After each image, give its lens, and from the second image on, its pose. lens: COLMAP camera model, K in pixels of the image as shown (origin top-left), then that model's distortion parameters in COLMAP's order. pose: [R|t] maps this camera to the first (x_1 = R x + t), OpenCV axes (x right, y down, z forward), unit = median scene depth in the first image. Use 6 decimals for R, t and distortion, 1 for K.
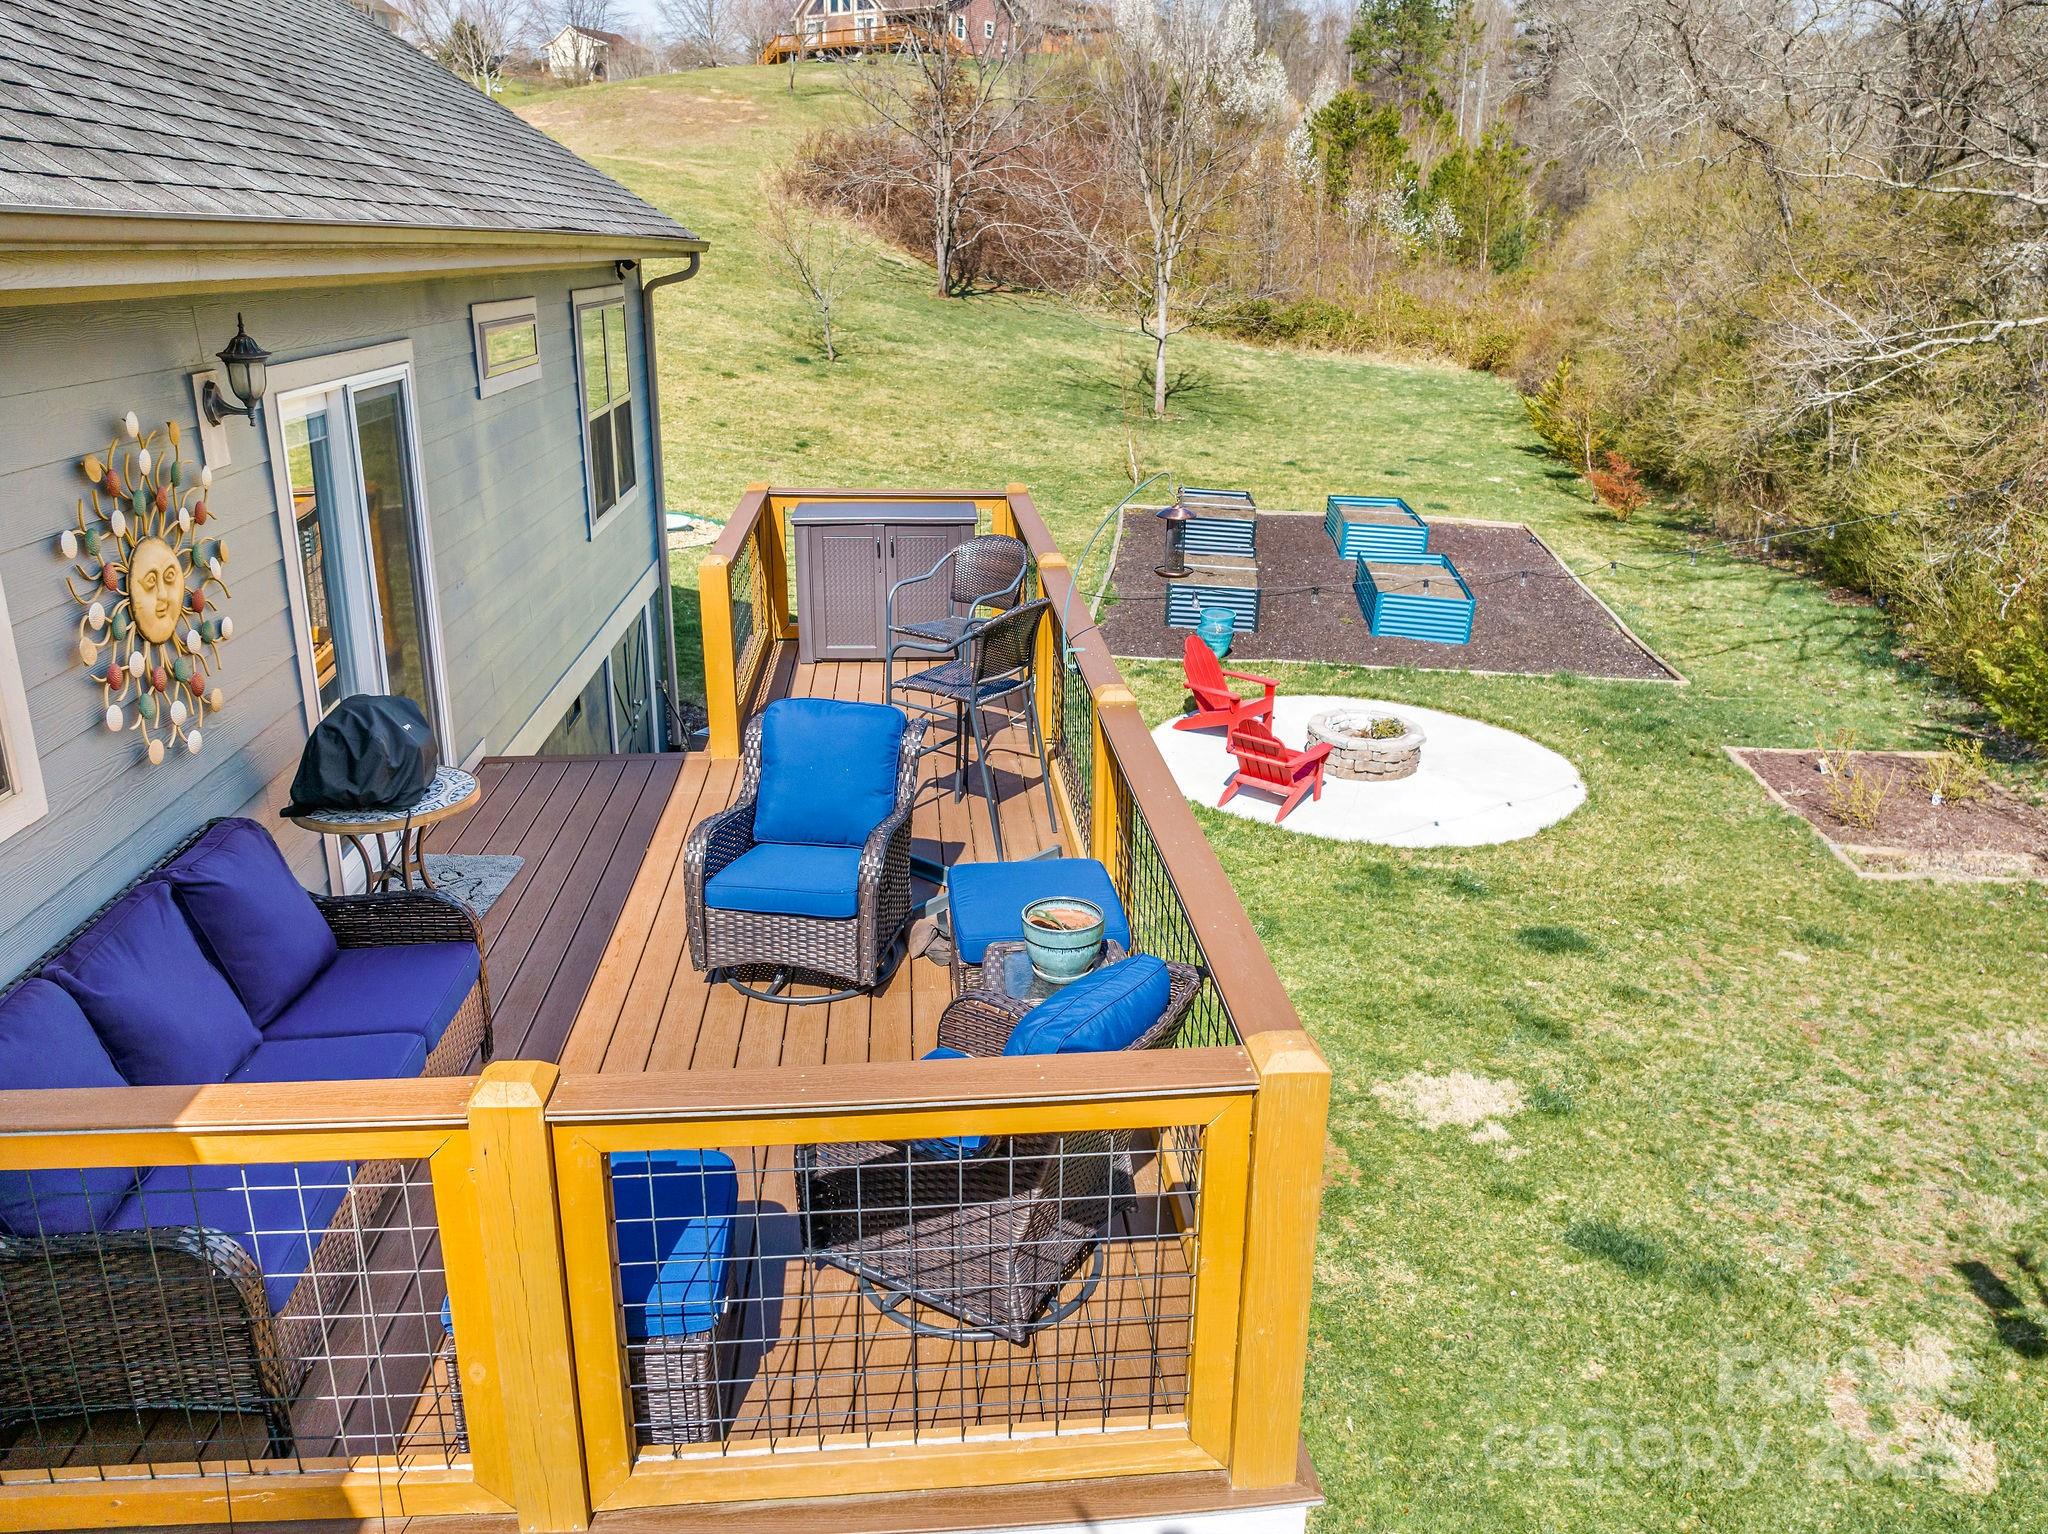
lens RADIAL K [[1500.9, 0, 1024.0], [0, 1500.9, 767.0], [0, 0, 1]] dist [-0.026738, -0.012274]
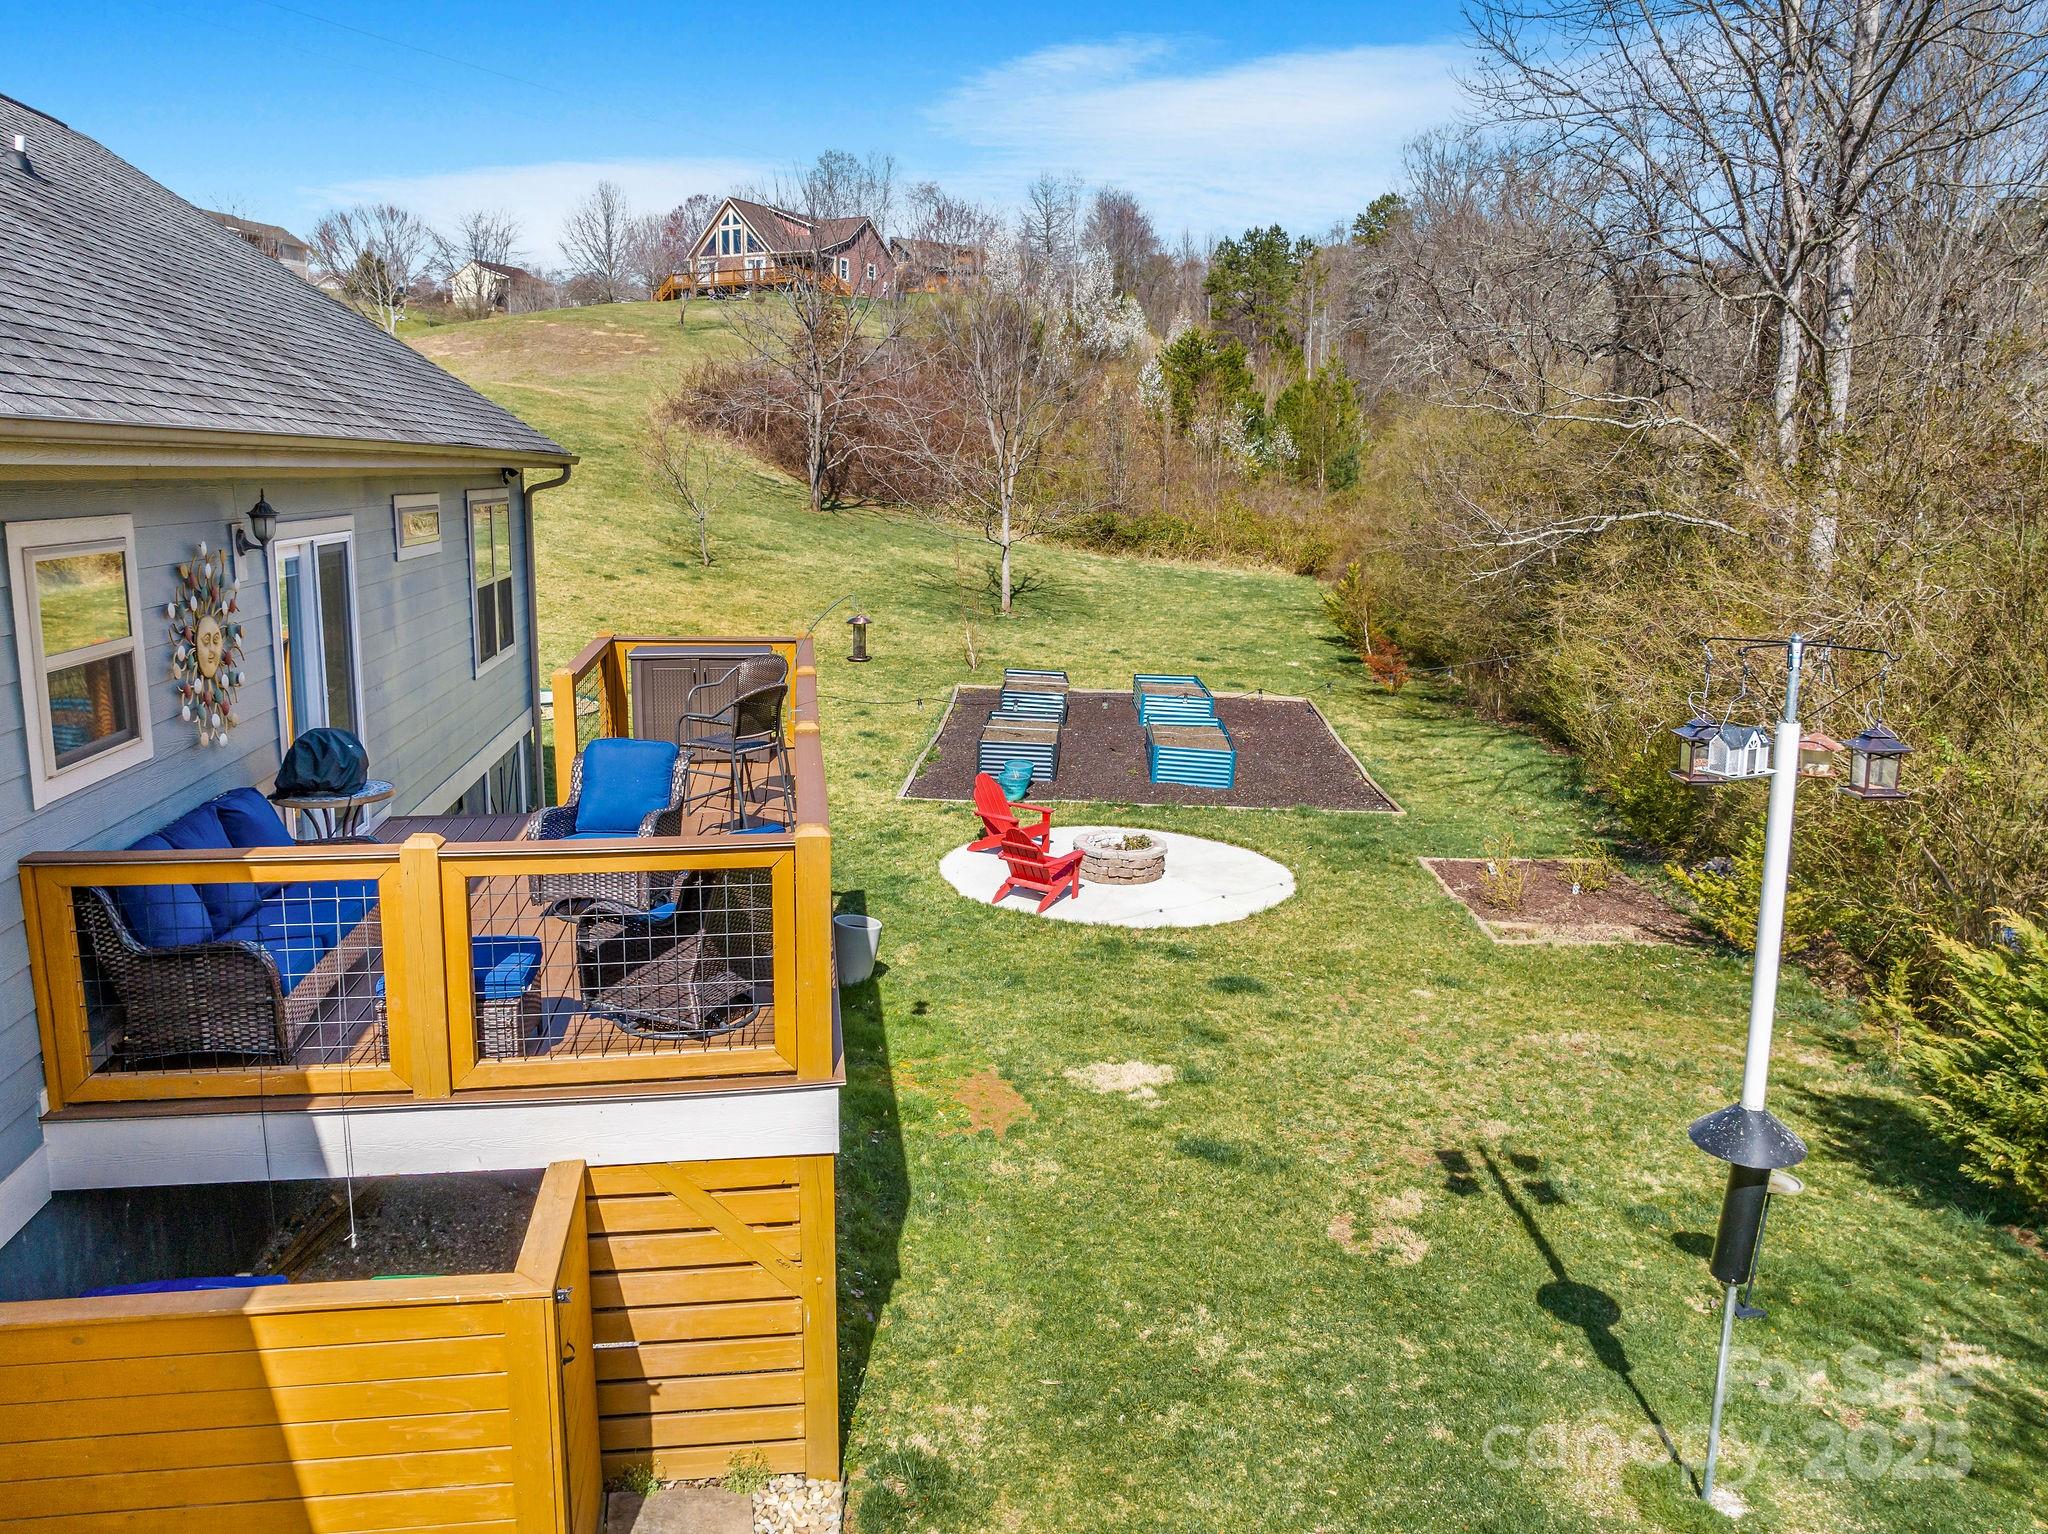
lens RADIAL K [[1542.5, 0, 1024.0], [0, 1542.5, 767.0], [0, 0, 1]] dist [-0.004723, -0.069776]
pose [[0.998090, -0.008932, 0.061120, 0.079235], [0.017636, 0.989511, -0.143376, 0.097028], [-0.059199, 0.144180, 0.987779, -0.258114]]
